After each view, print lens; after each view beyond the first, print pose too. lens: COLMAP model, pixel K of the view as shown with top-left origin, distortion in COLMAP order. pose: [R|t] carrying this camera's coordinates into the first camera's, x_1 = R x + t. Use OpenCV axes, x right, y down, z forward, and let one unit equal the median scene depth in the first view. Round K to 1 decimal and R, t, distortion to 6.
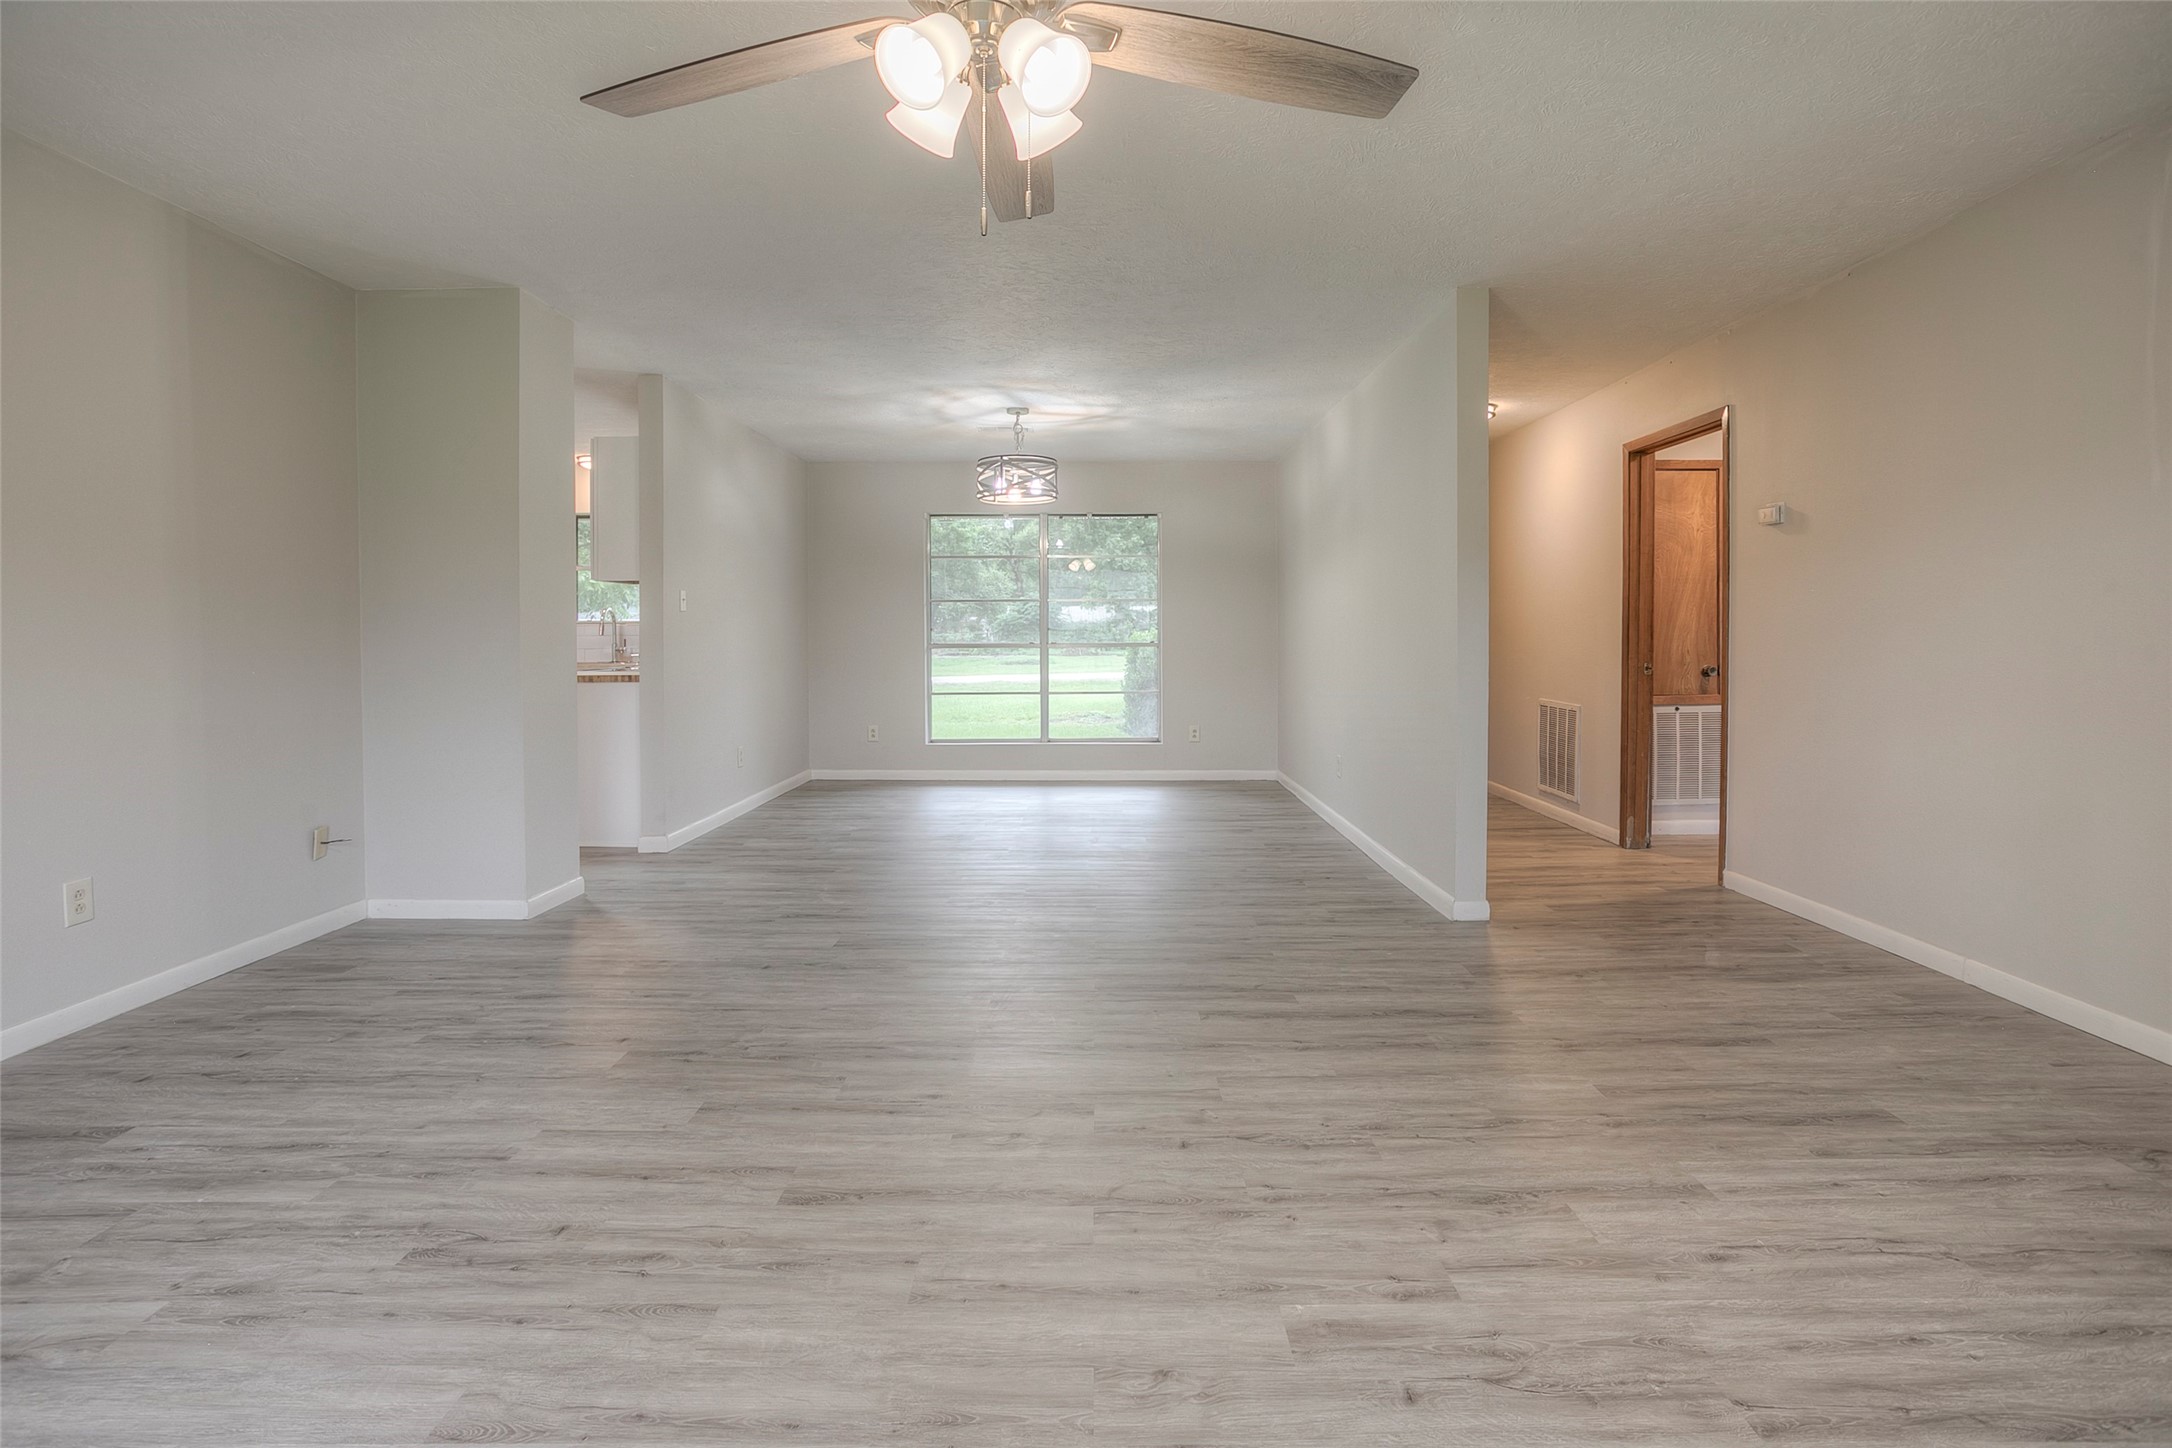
lens RADIAL K [[1044.3, 0, 1134.0], [0, 1044.3, 664.0], [0, 0, 1]] dist [-0.044851, 0.019904]
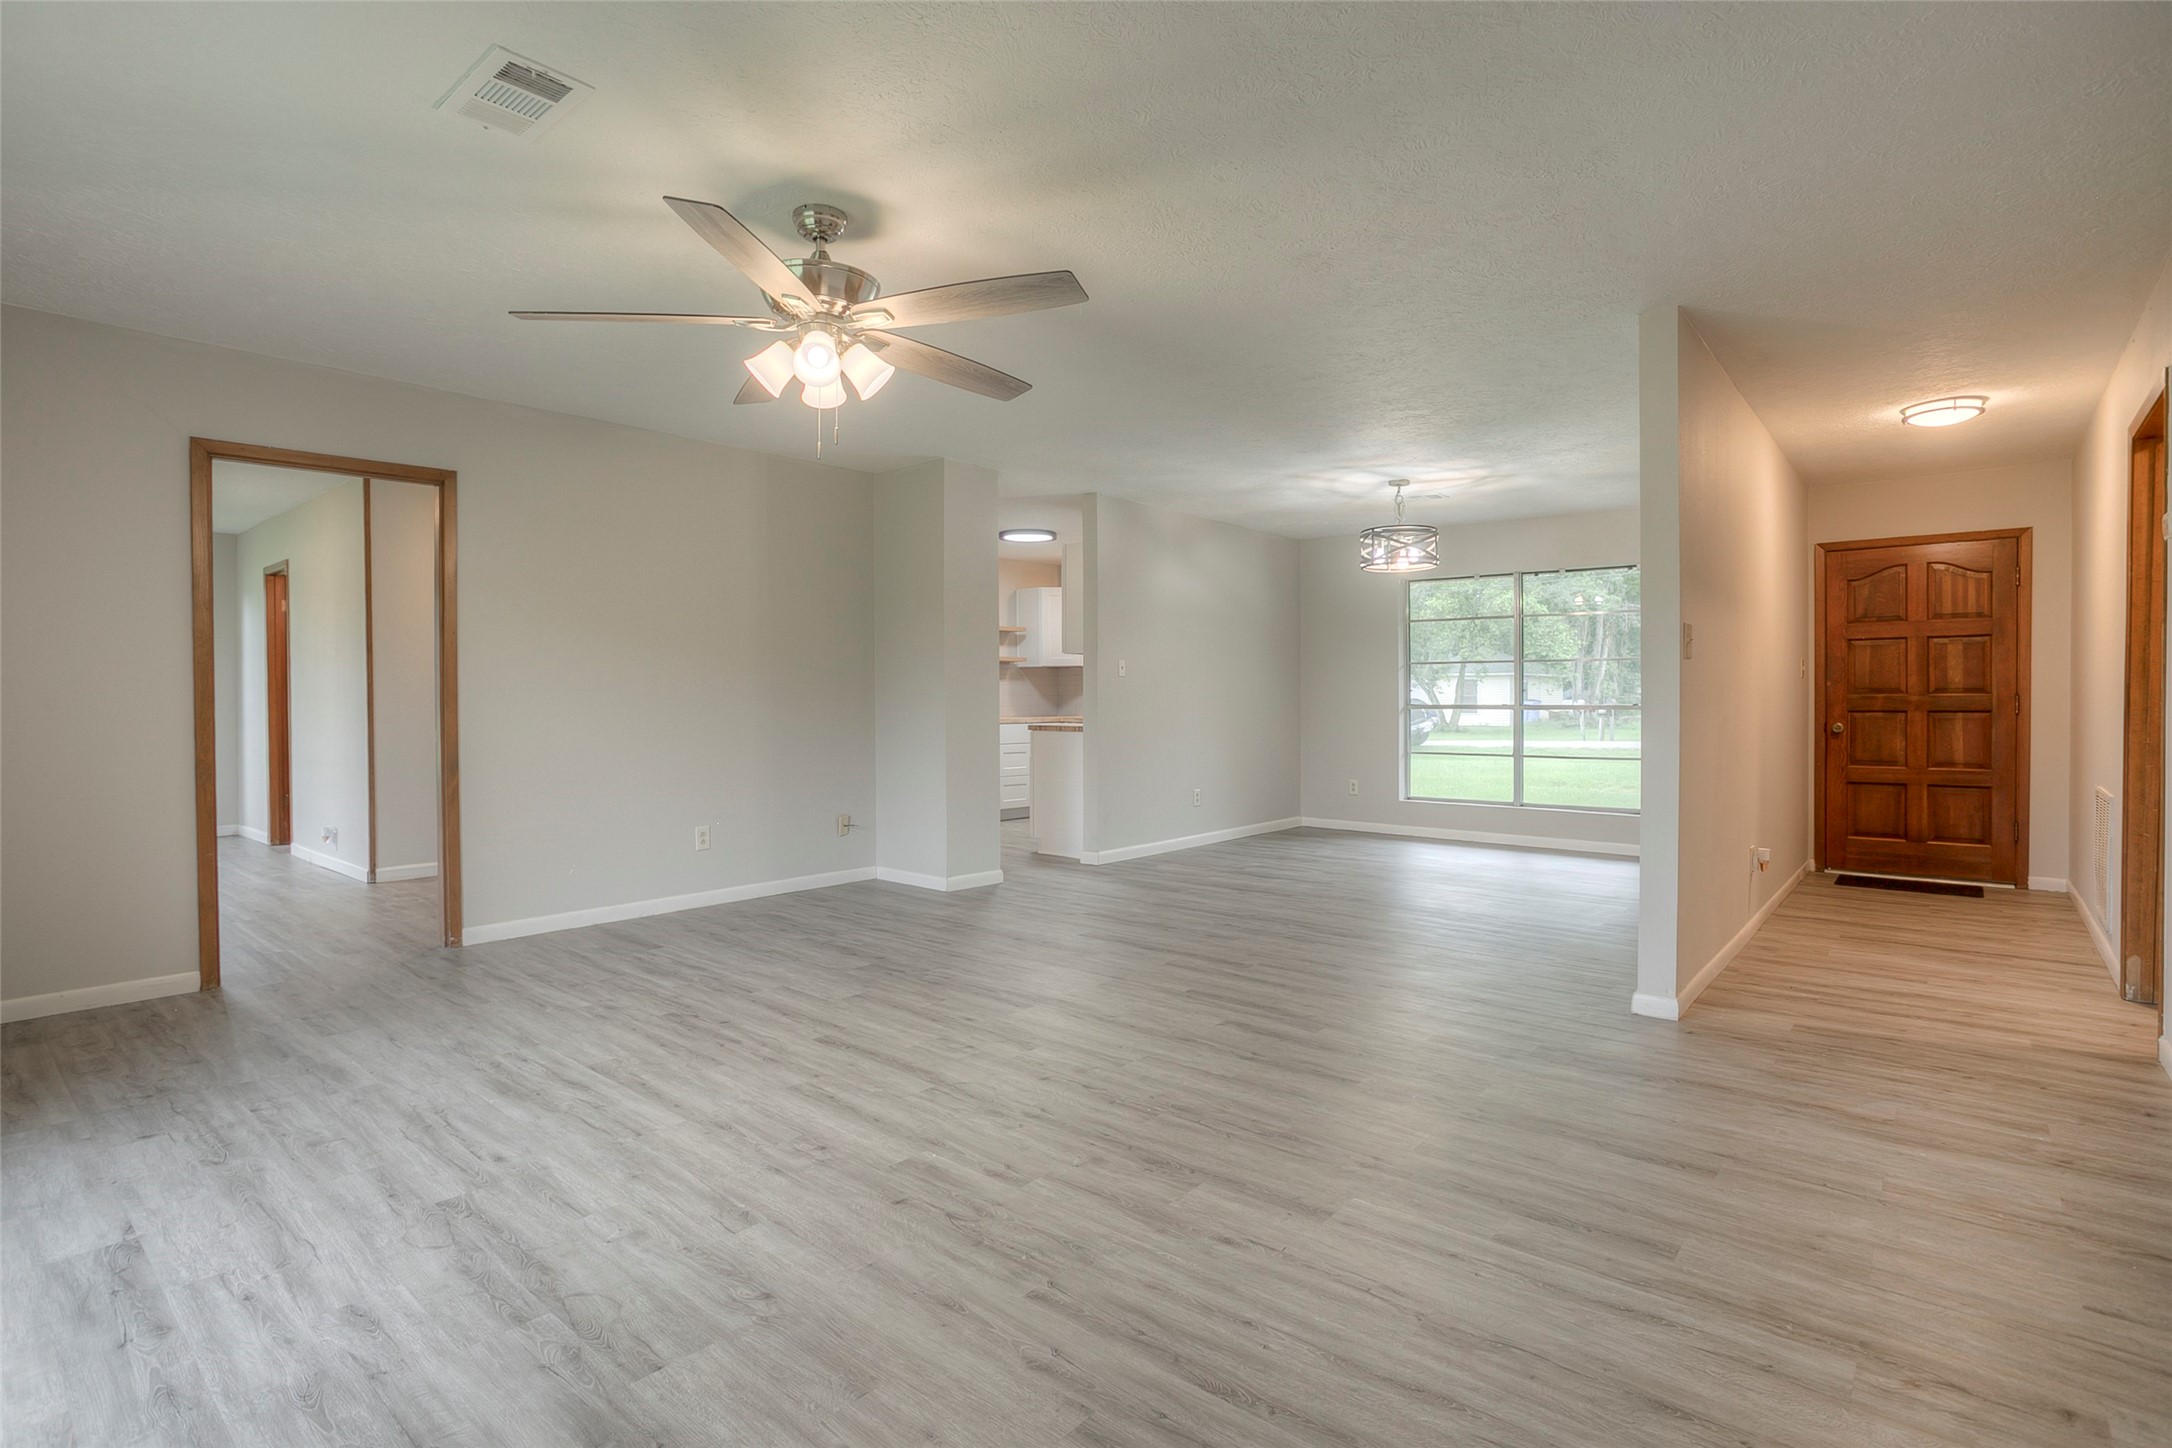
lens RADIAL K [[1087.0, 0, 1132.5], [0, 1087.0, 711.5], [0, 0, 1]] dist [-0.063334, 0.036102]
pose [[0.762070, 0.011835, -0.647386, 0.841085], [-0.019451, 0.999800, -0.004618, -0.005375], [0.647202, 0.016112, 0.762148, 0.000163]]
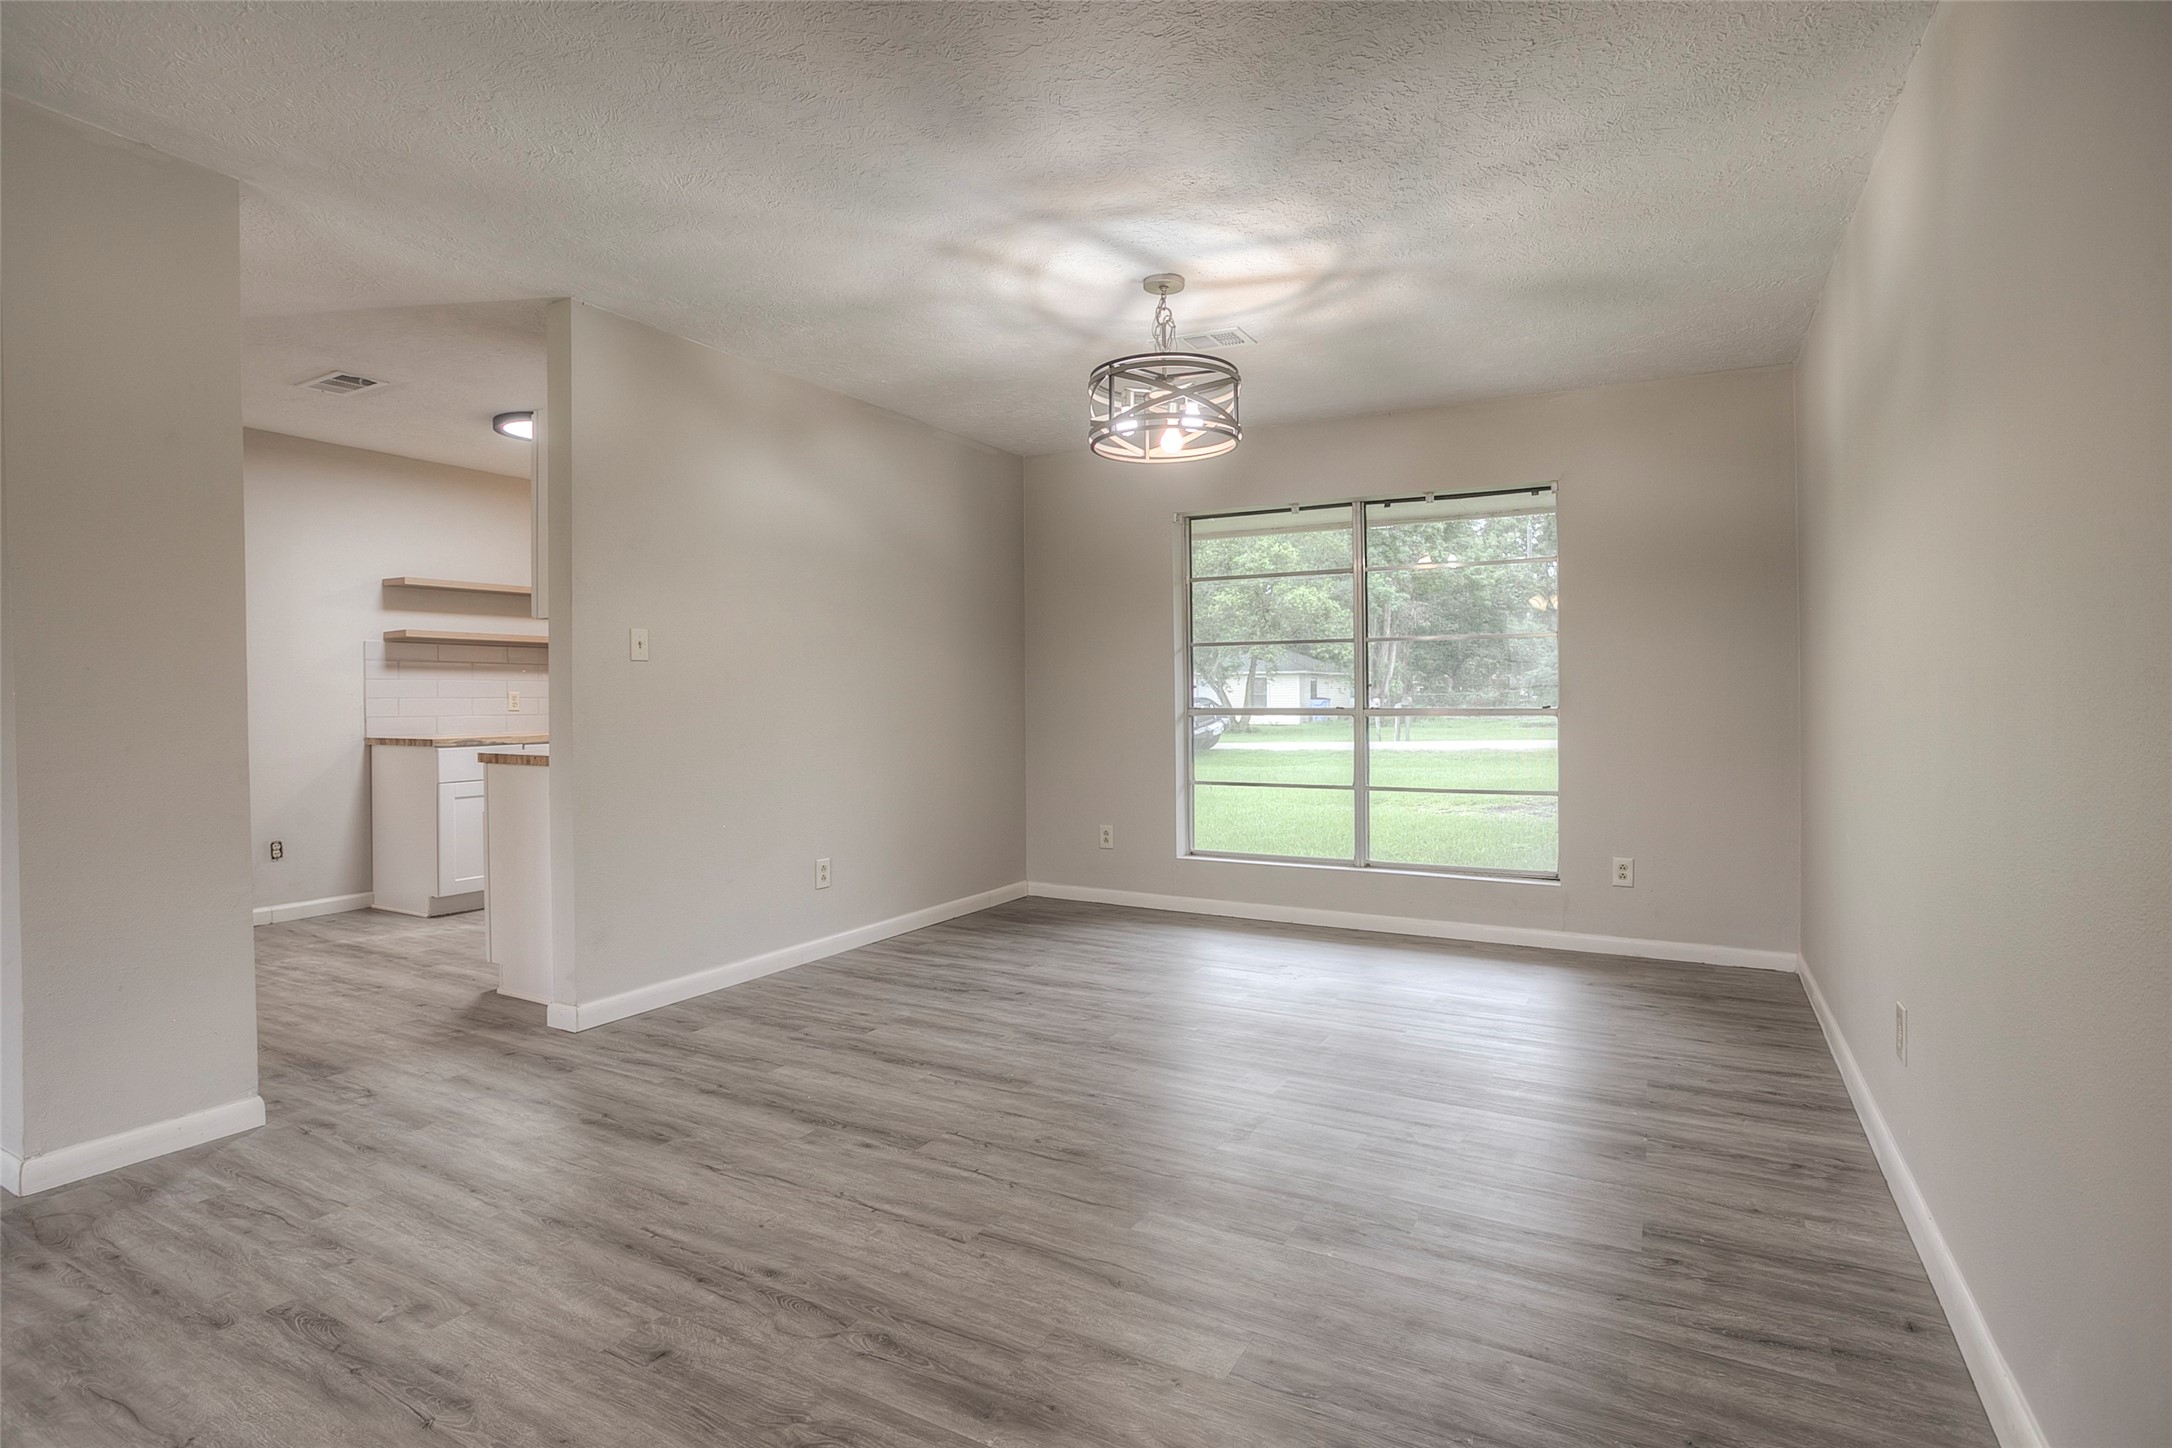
lens RADIAL K [[1048.2, 0, 1120.7], [0, 1048.2, 691.2], [0, 0, 1]] dist [-0.057714, 0.033832]
pose [[0.863048, -0.002320, -0.505117, 0.307036], [-0.012642, 0.999577, -0.026191, -0.034664], [0.504964, 0.028989, 0.862653, 1.131235]]
